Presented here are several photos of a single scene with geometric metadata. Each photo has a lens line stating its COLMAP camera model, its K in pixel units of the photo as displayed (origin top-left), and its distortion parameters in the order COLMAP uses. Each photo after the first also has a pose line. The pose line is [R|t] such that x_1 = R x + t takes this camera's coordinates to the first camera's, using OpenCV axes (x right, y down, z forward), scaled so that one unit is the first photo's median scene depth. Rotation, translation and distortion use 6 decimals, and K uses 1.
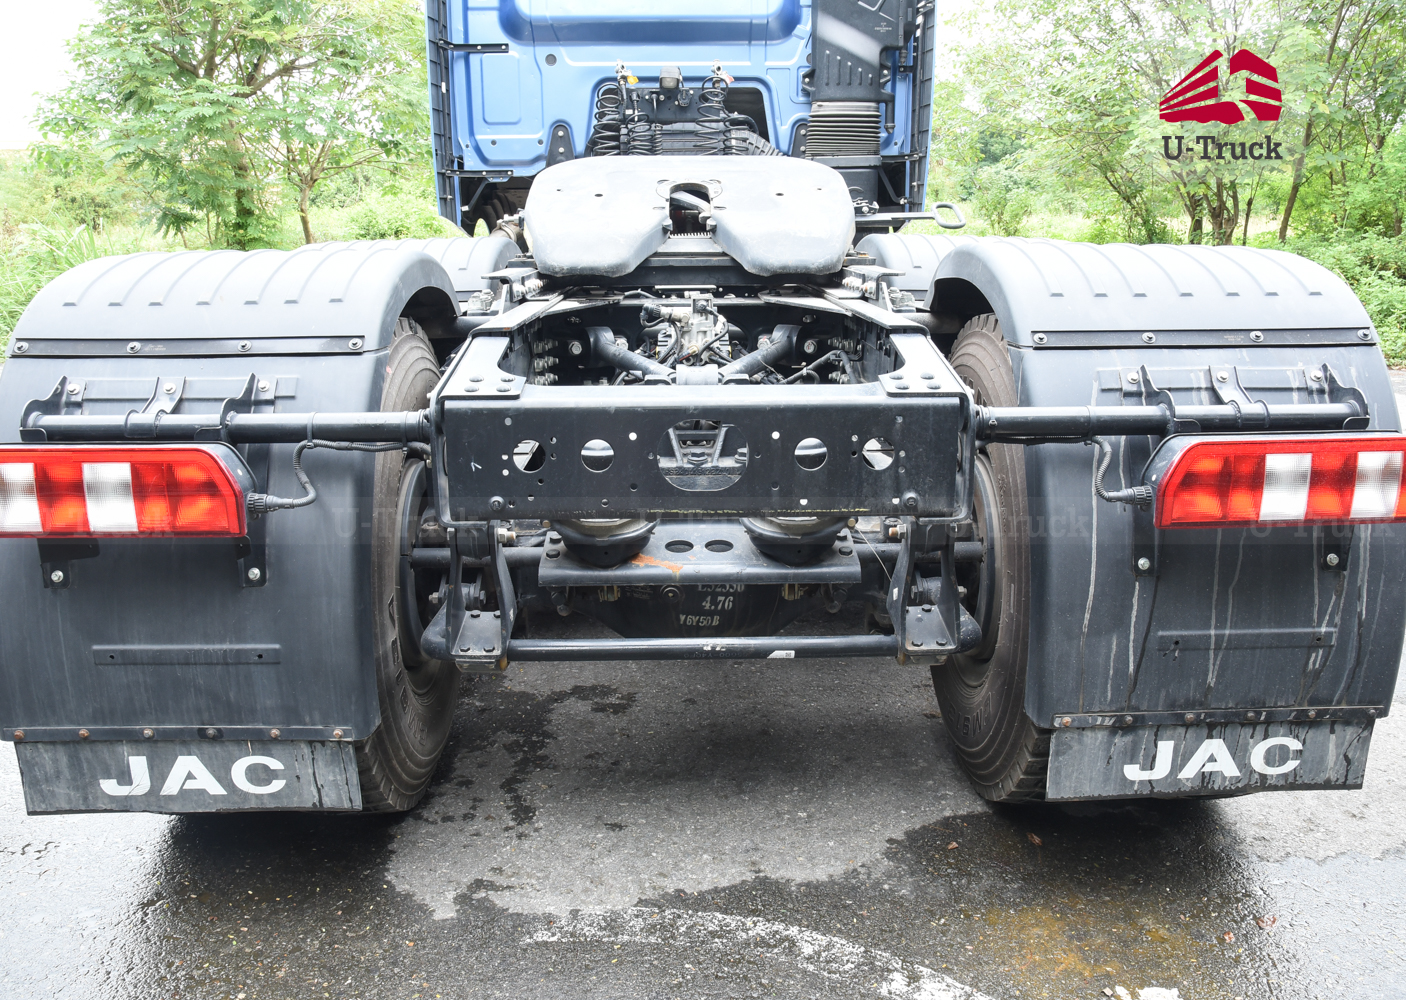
lens RADIAL K [[1160.1, 0, 712.0], [0, 1160.1, 498.5], [0, 0, 1]] dist [-0.071893, 0.086901]
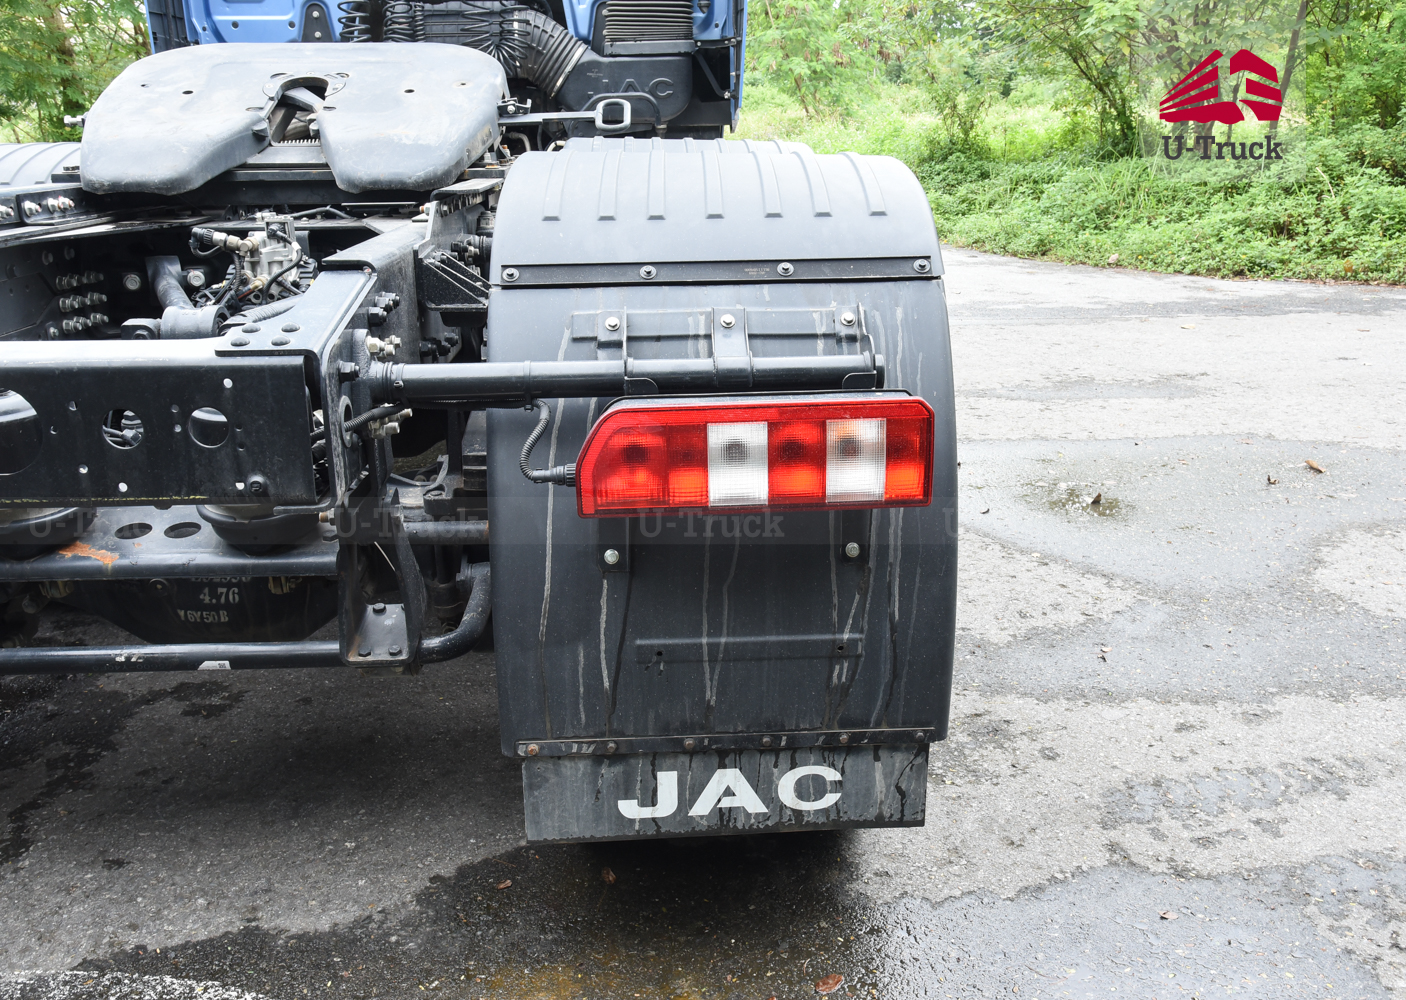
lens RADIAL K [[1306.9, 0, 703.0], [0, 1306.9, 500.0], [0, 0, 1]] dist [-0.046706, 0.152732]
pose [[0.999923, -0.007700, 0.009711, 0.410469], [0.007195, 0.998673, 0.050989, -0.027740], [-0.010091, -0.050915, 0.998652, 0.084669]]
